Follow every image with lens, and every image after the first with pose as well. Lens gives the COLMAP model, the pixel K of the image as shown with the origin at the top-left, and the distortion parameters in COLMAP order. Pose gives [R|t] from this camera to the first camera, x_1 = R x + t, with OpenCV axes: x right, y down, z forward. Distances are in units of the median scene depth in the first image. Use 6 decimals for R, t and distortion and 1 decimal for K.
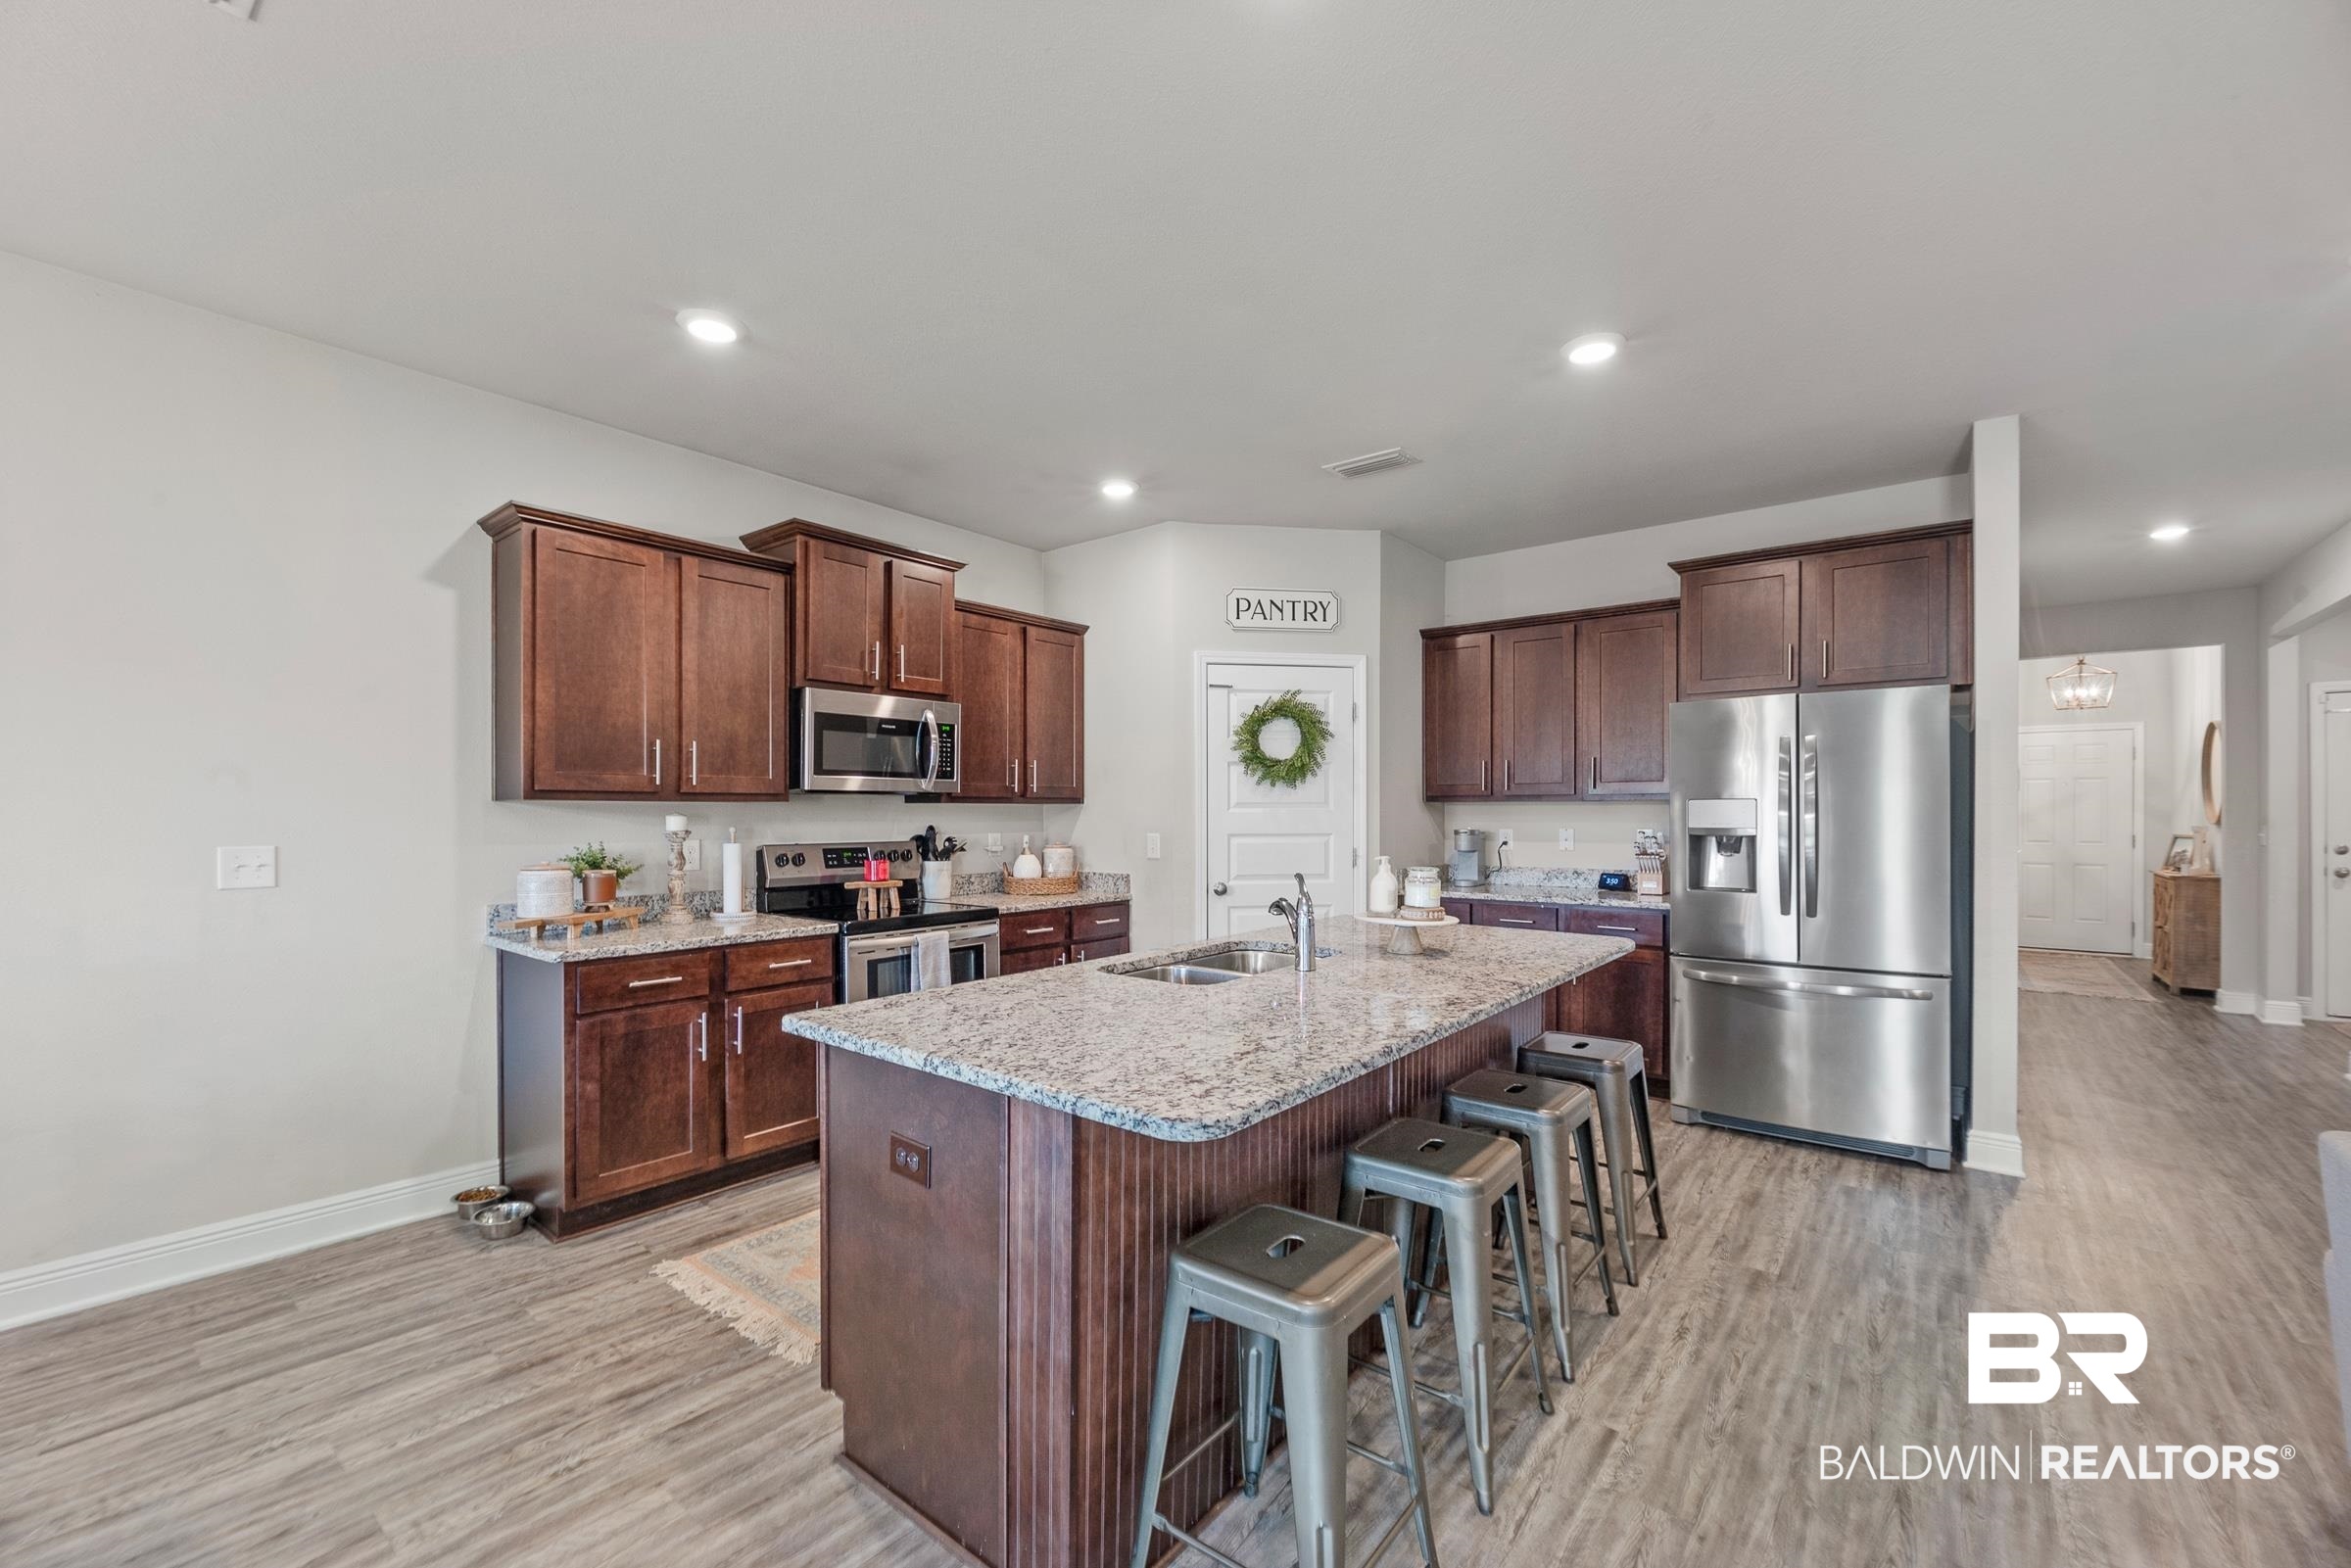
lens RADIAL K [[963.9, 0, 1181.2], [0, 963.9, 803.9], [0, 0, 1]] dist [-0.001743, -0.000323]
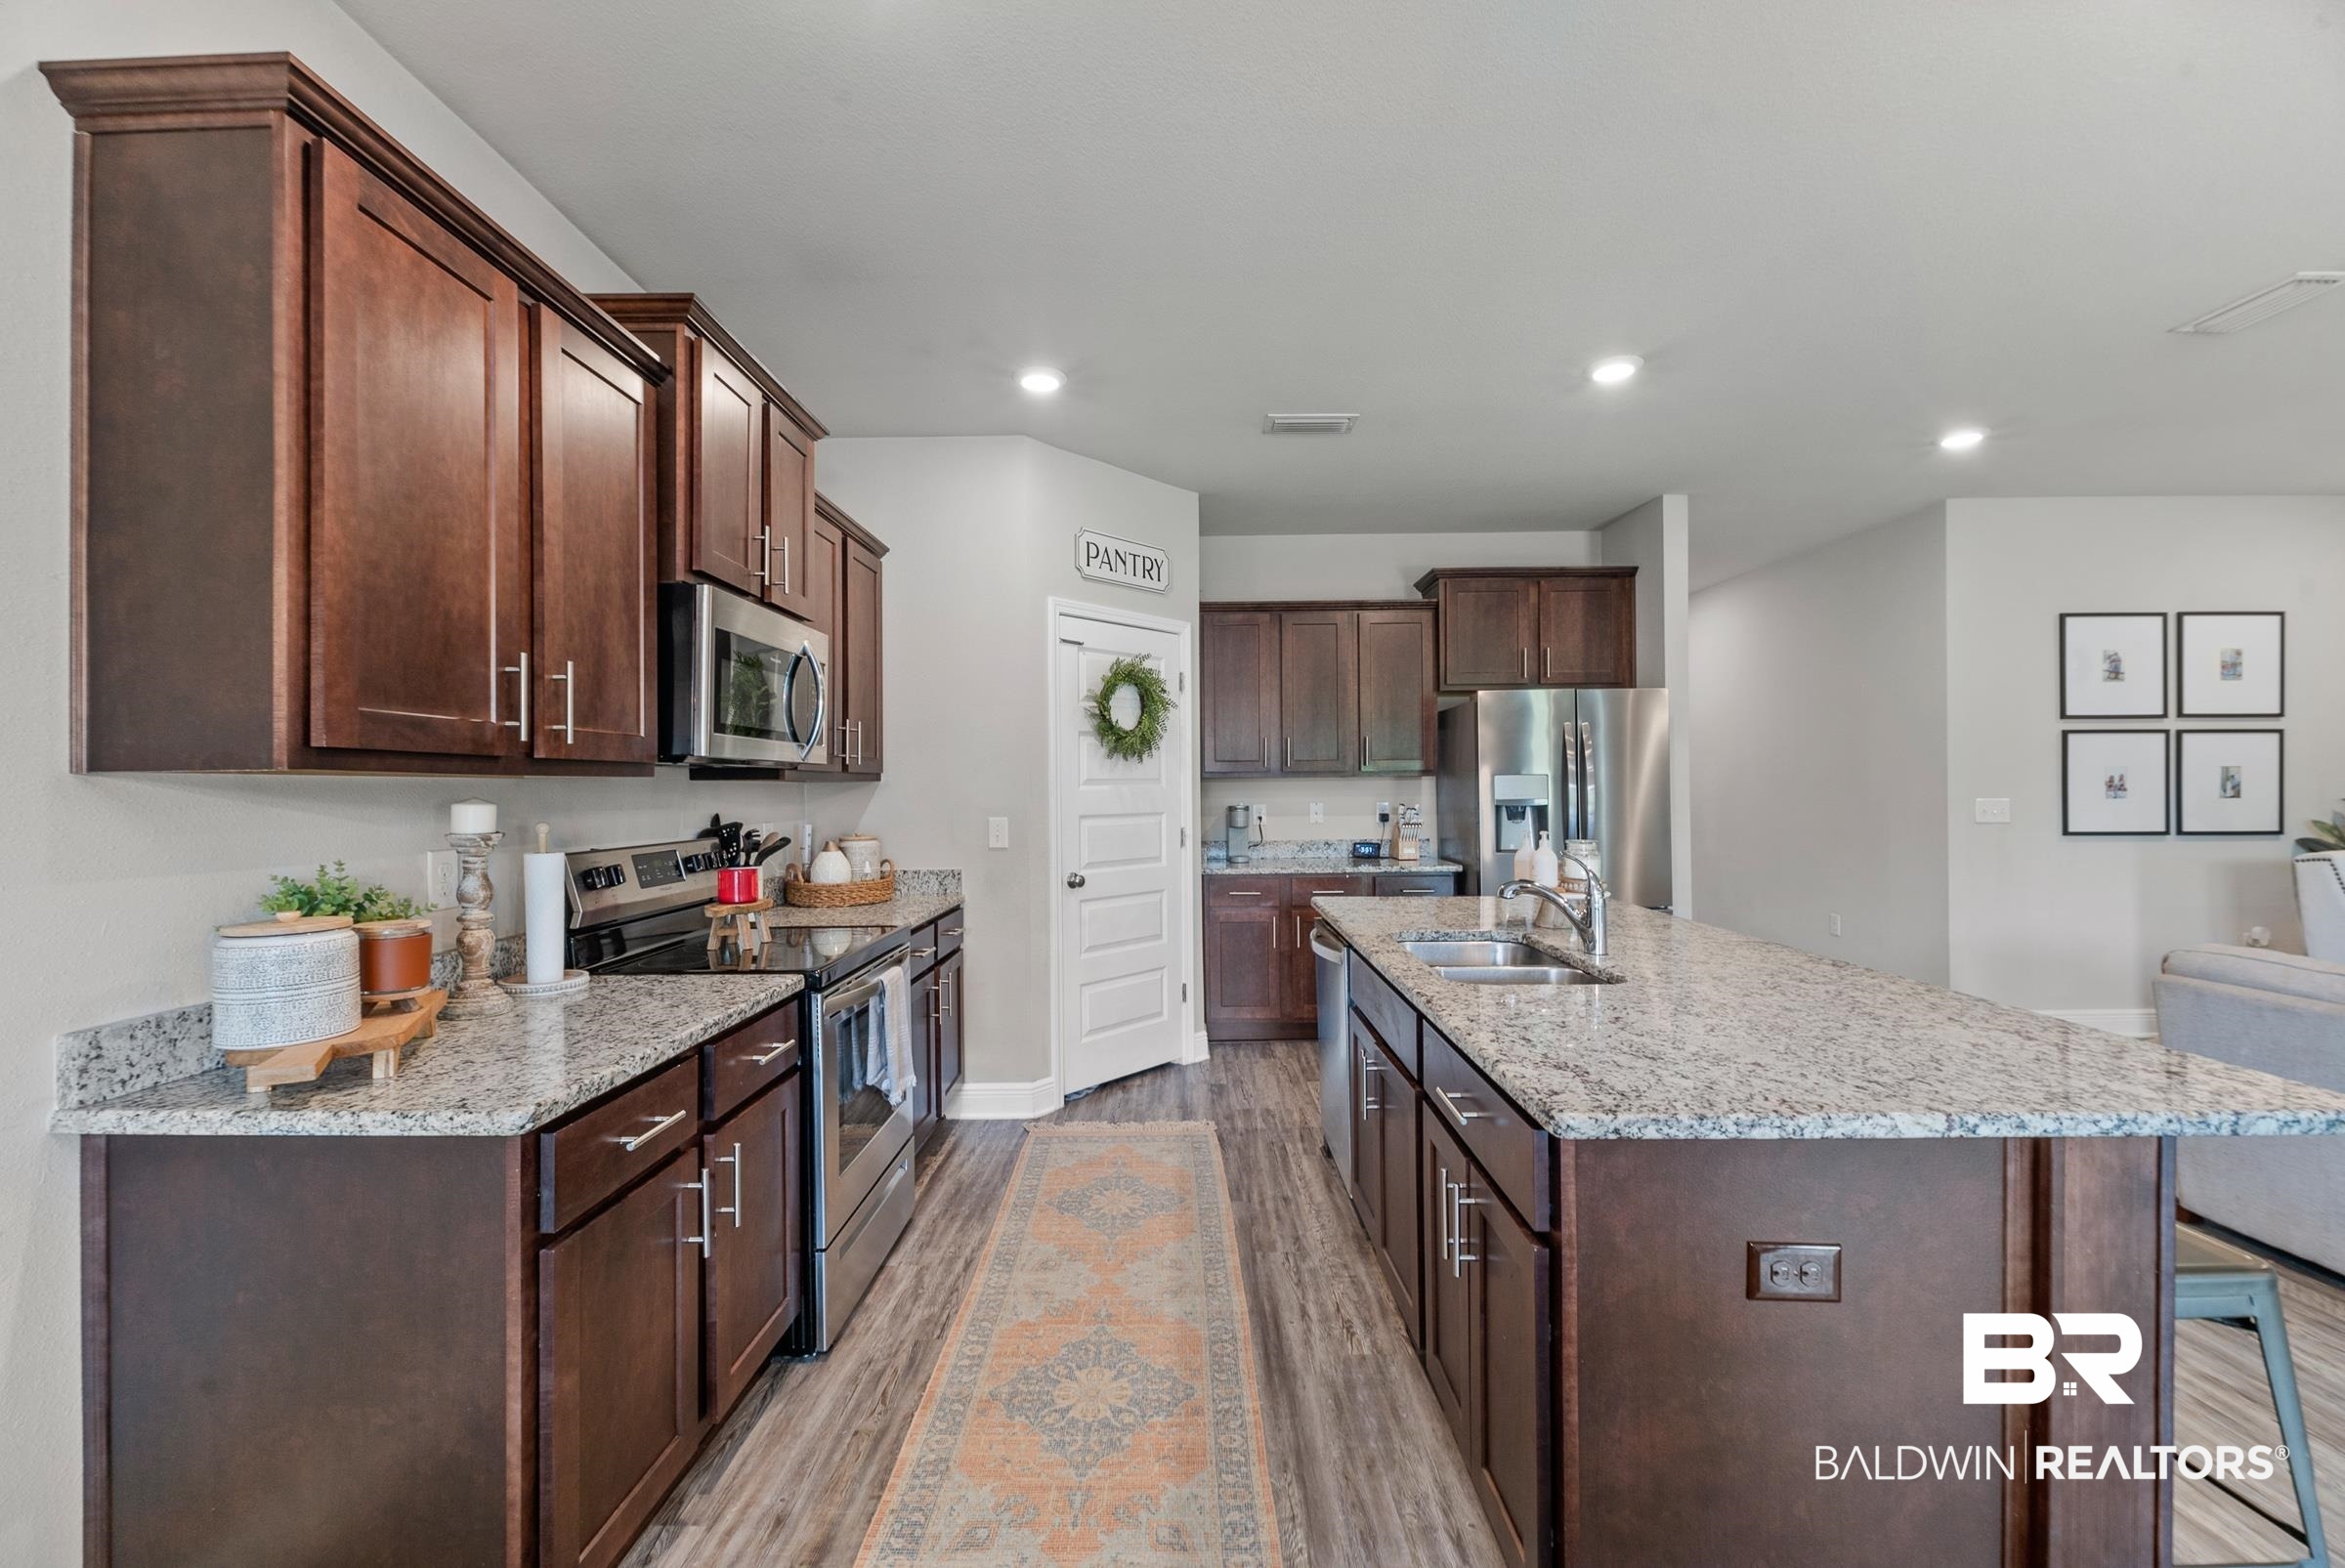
lens RADIAL K [[961.5, 0, 1178.4], [0, 961.5, 781.2], [0, 0, 1]] dist [-0.001743, -0.000323]
pose [[0.785106, -0.003375, 0.619352, -0.458860], [0.004834, 0.999988, -0.000679, 0.001938], [-0.619343, 0.003527, 0.785113, 0.307547]]
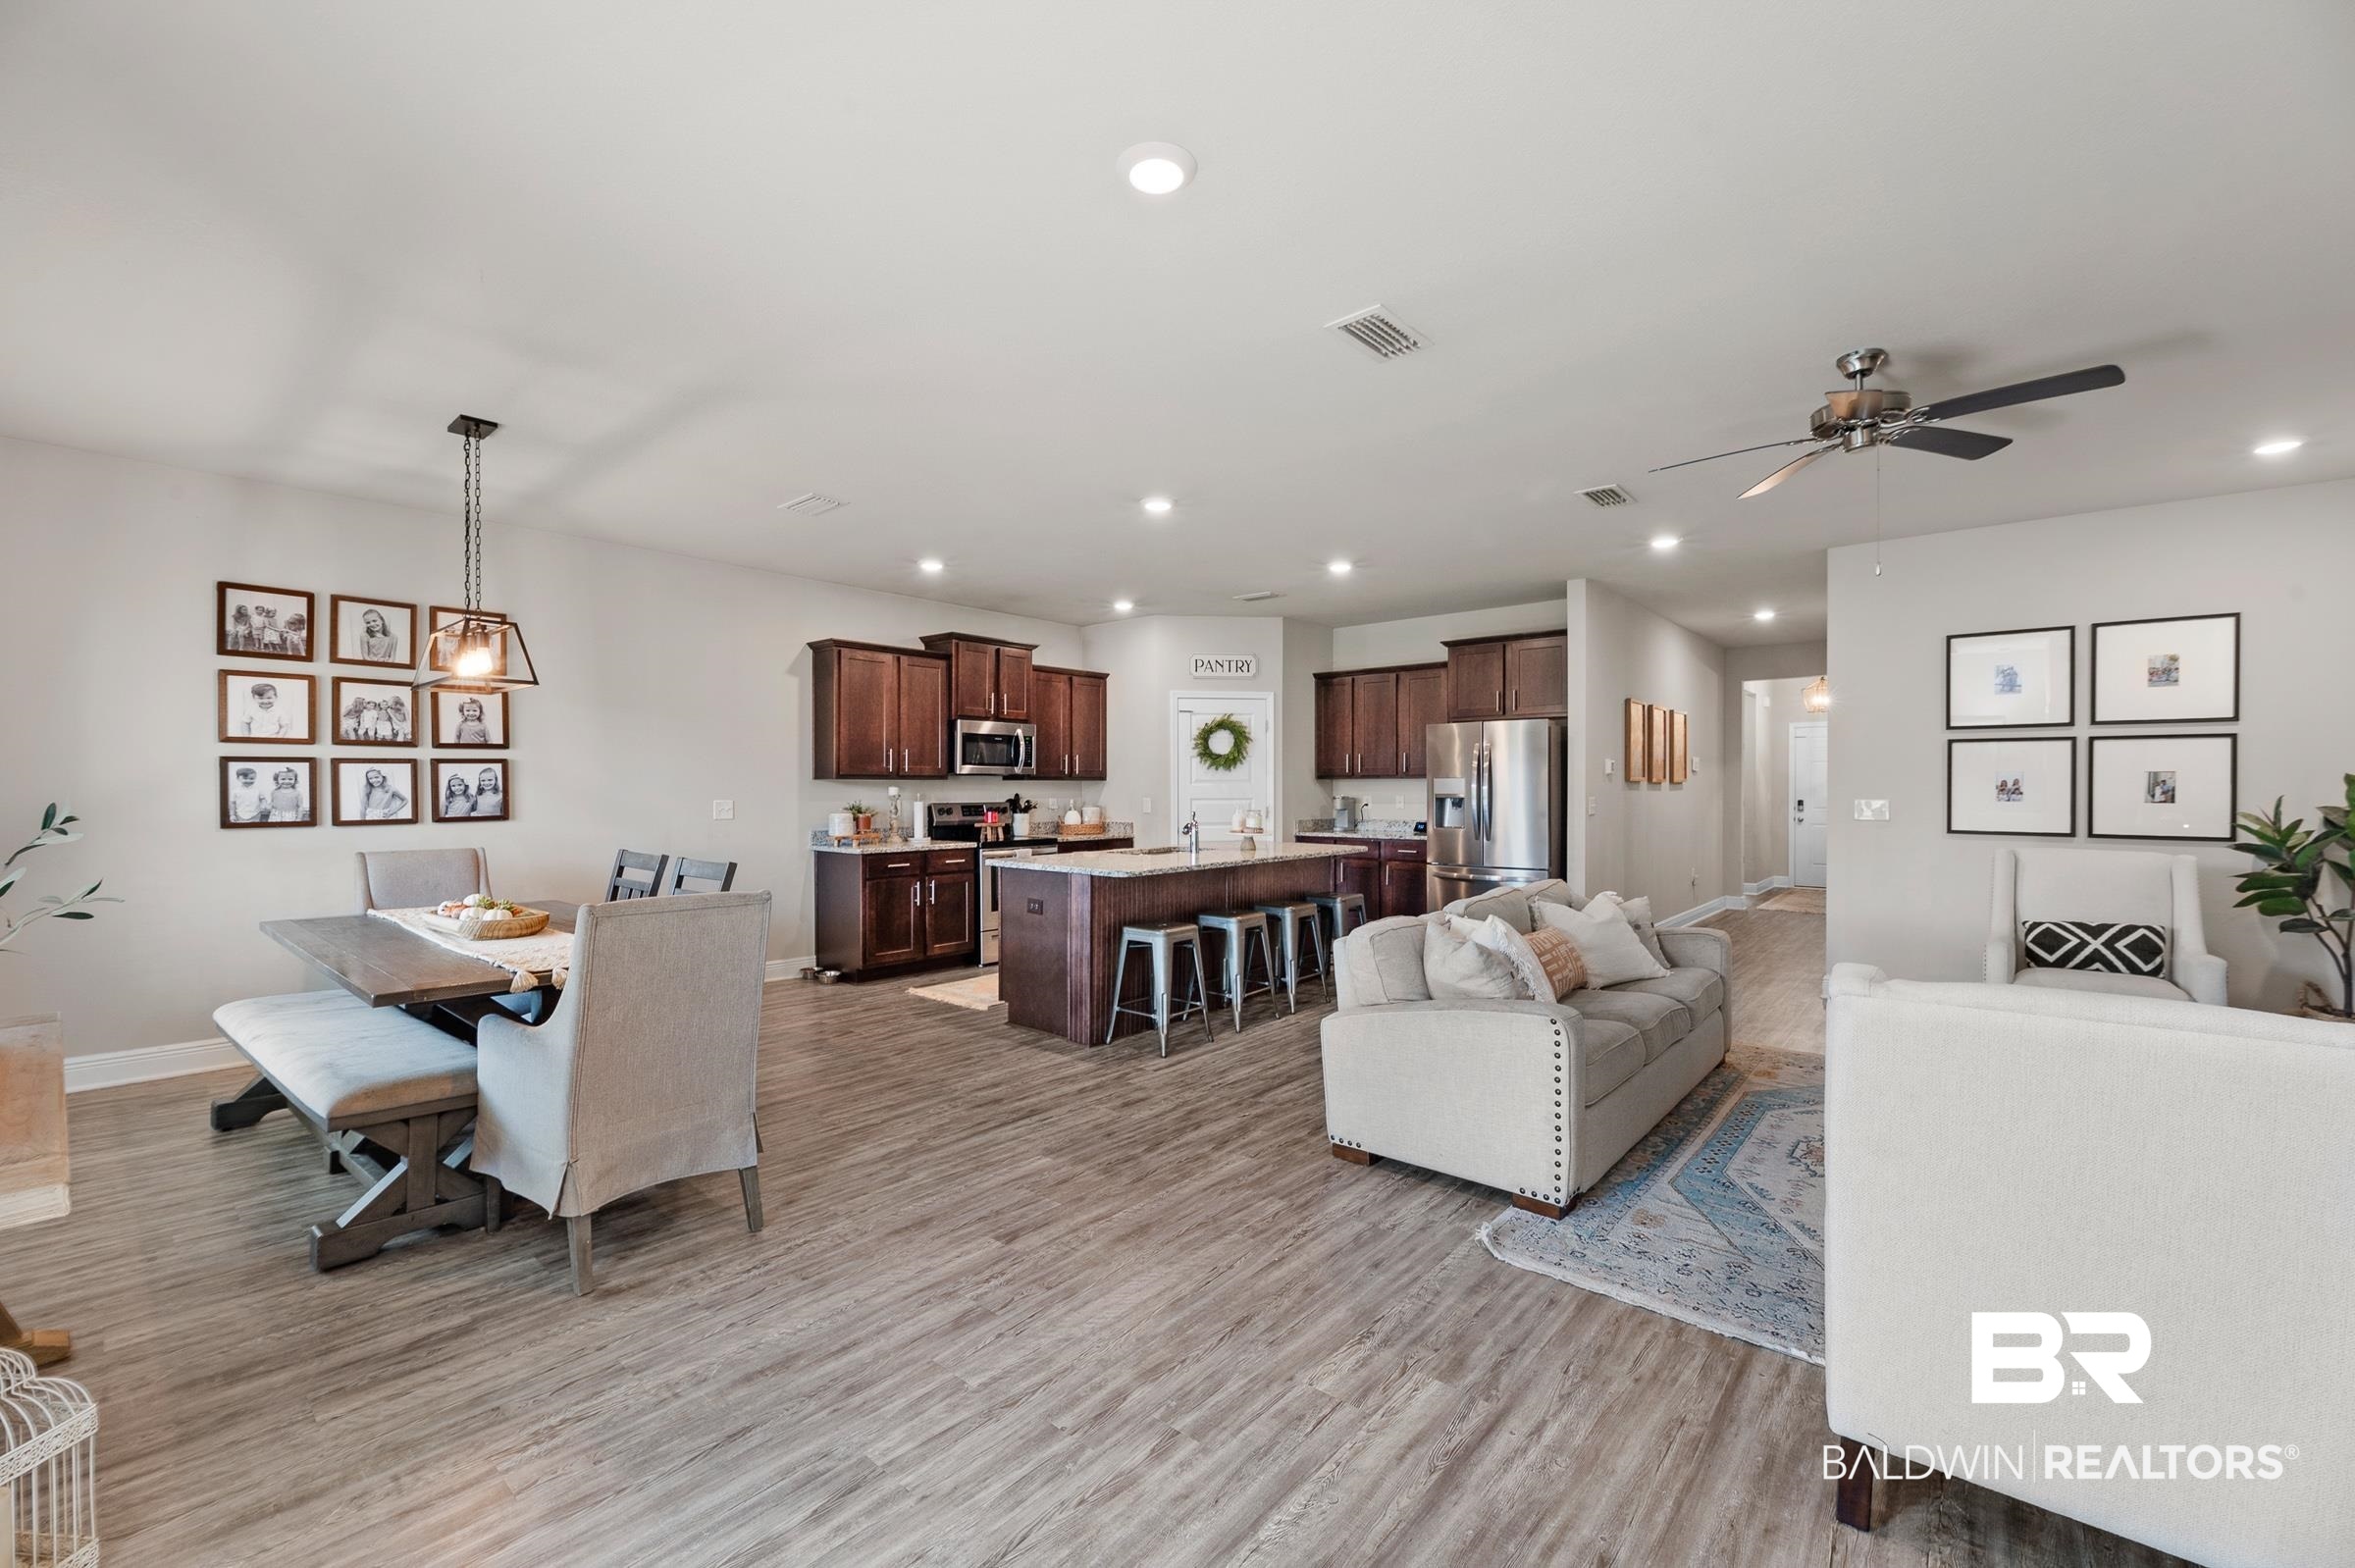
lens RADIAL K [[965.6, 0, 1199.1], [0, 965.6, 776.3], [0, 0, 1]] dist [-0.001743, -0.000323]
pose [[0.999754, -0.000635, -0.022165, 0.113310], [0.000539, 0.999990, -0.004371, -0.000316], [0.022168, 0.004358, 0.999745, -0.784001]]
